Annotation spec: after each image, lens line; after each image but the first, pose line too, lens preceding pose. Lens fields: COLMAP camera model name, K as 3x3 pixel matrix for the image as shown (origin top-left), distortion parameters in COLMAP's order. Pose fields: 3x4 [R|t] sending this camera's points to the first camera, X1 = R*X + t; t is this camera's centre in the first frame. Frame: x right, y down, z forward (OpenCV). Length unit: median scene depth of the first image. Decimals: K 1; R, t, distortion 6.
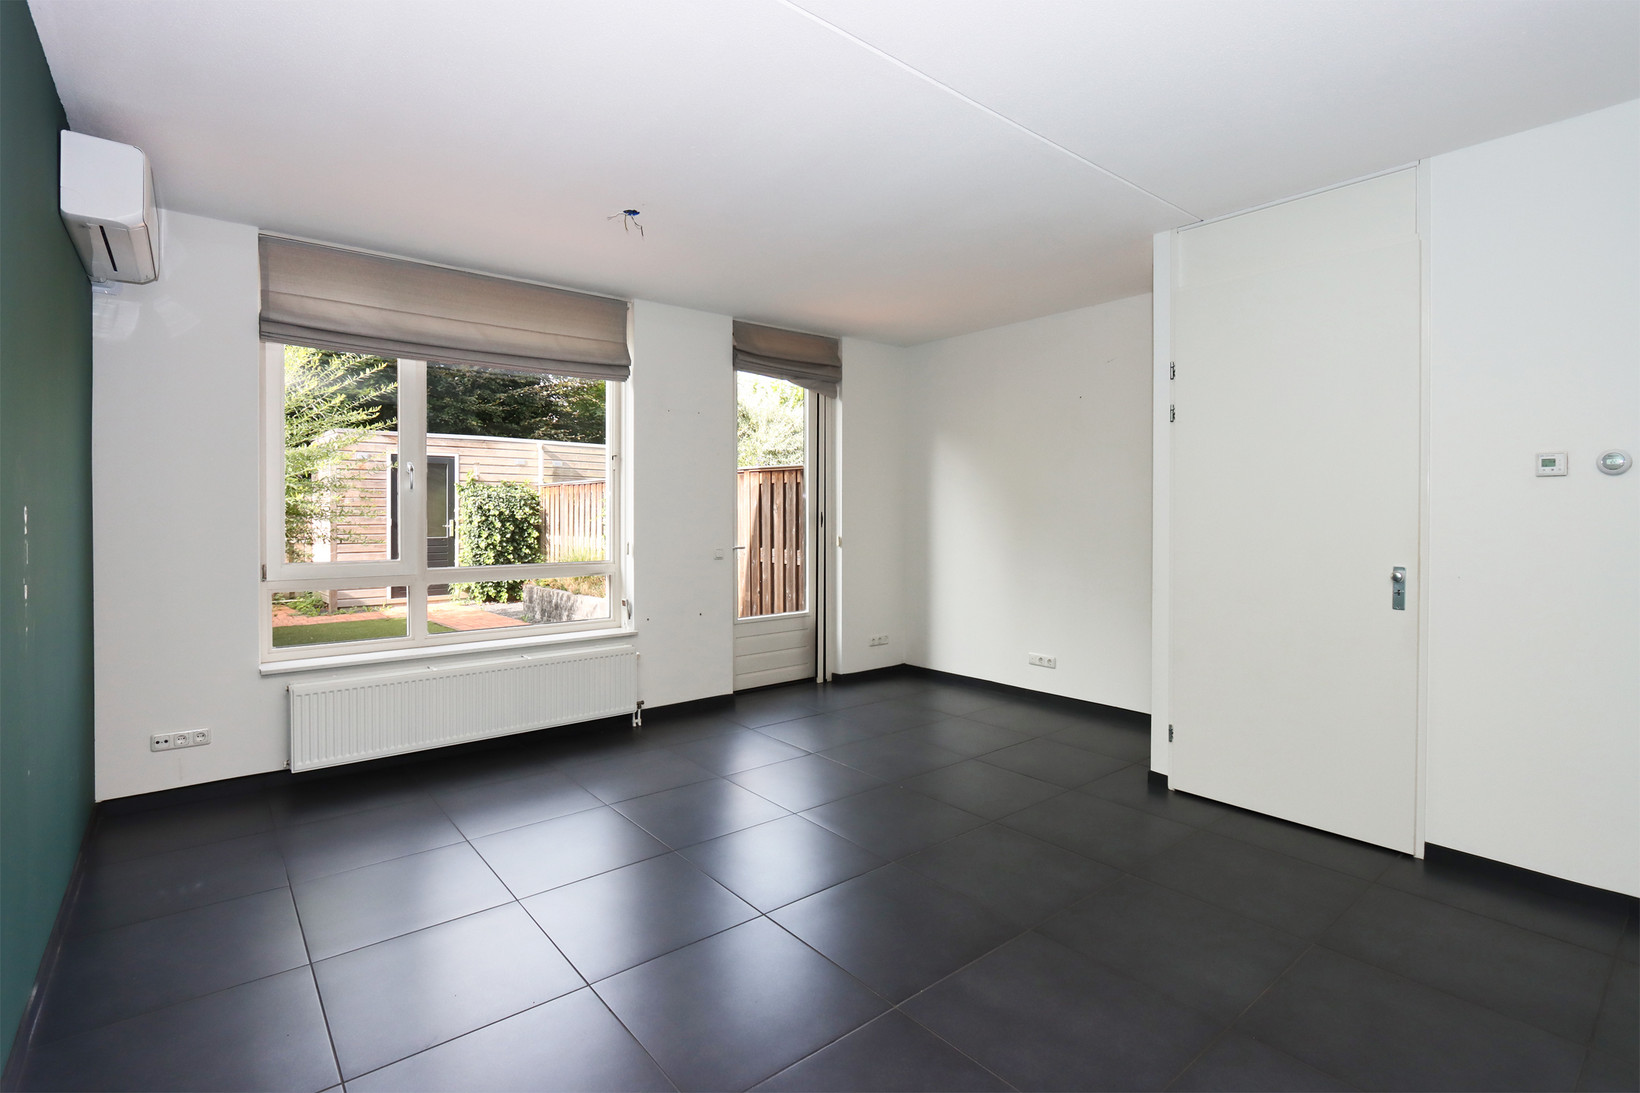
lens RADIAL K [[769.0, 0, 817.2], [0, 769.0, 531.5], [0, 0, 1]] dist [-0.003039, -0.002297]
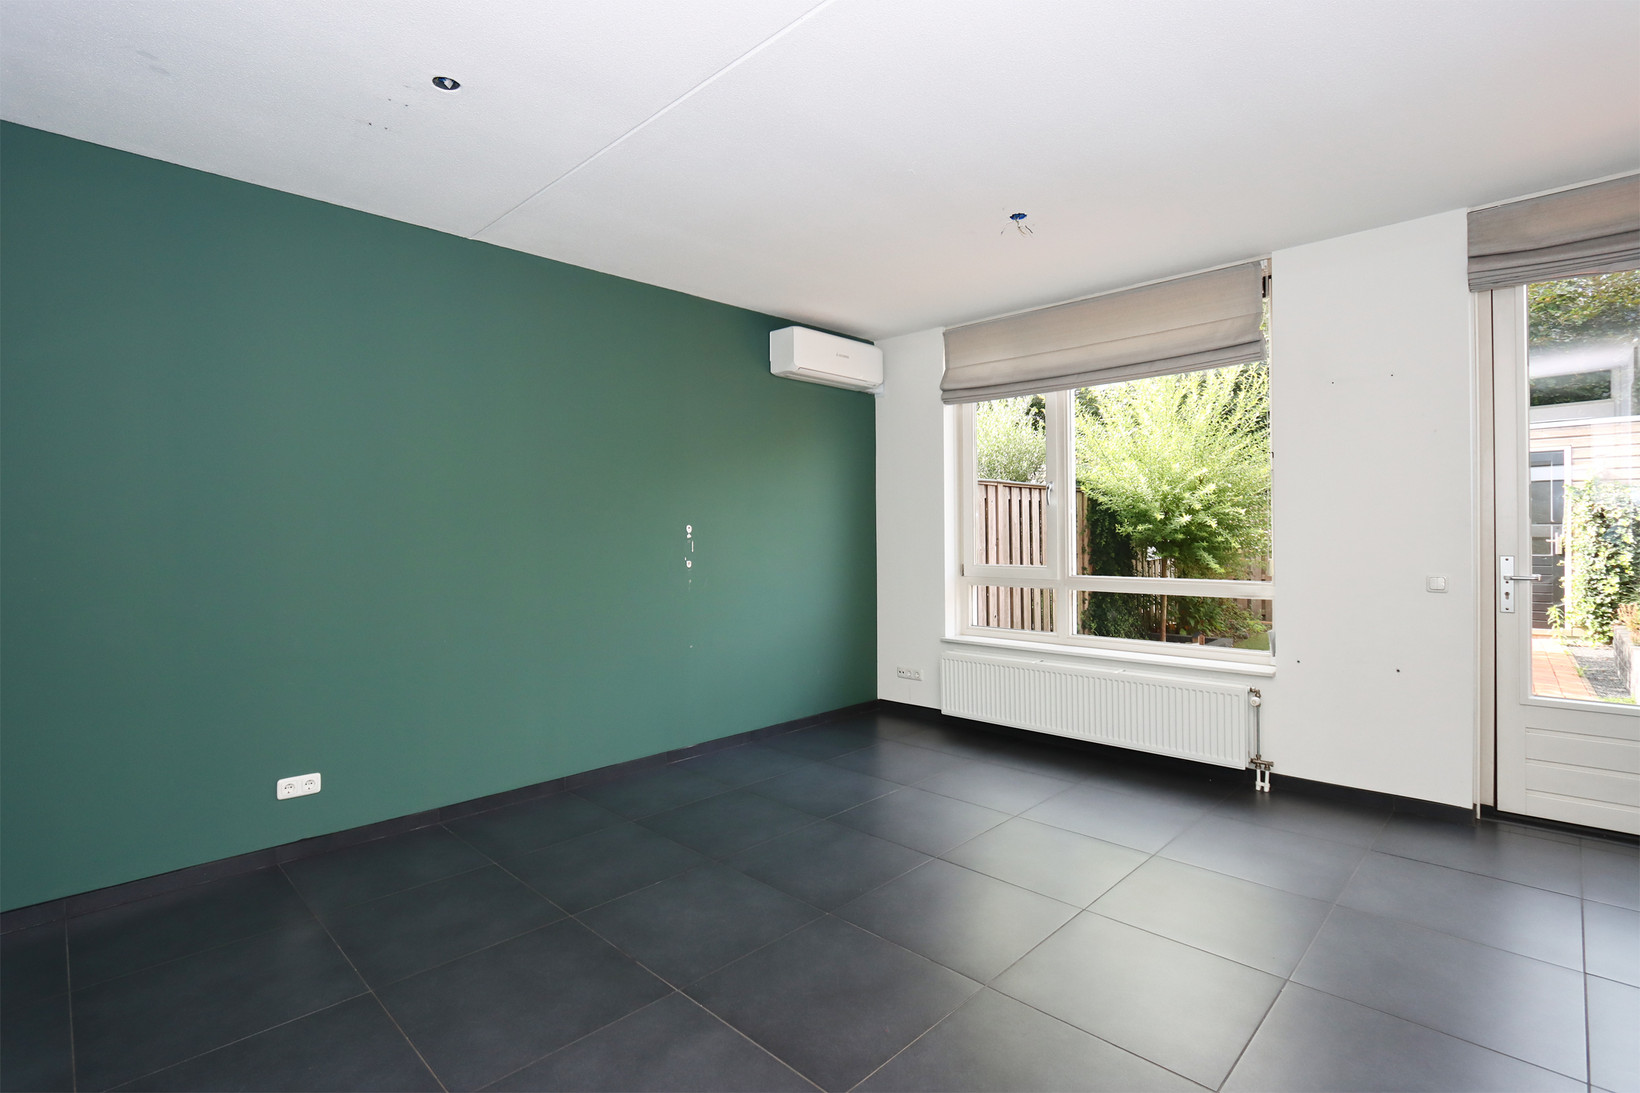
lens RADIAL K [[769.0, 0, 817.3], [0, 769.0, 537.2], [0, 0, 1]] dist [-0.003039, -0.002297]
pose [[0.129985, 0.003774, -0.991509, 0.483809], [-0.014476, 0.999893, 0.001908, -0.003377], [0.991410, 0.014105, 0.130026, 0.431862]]
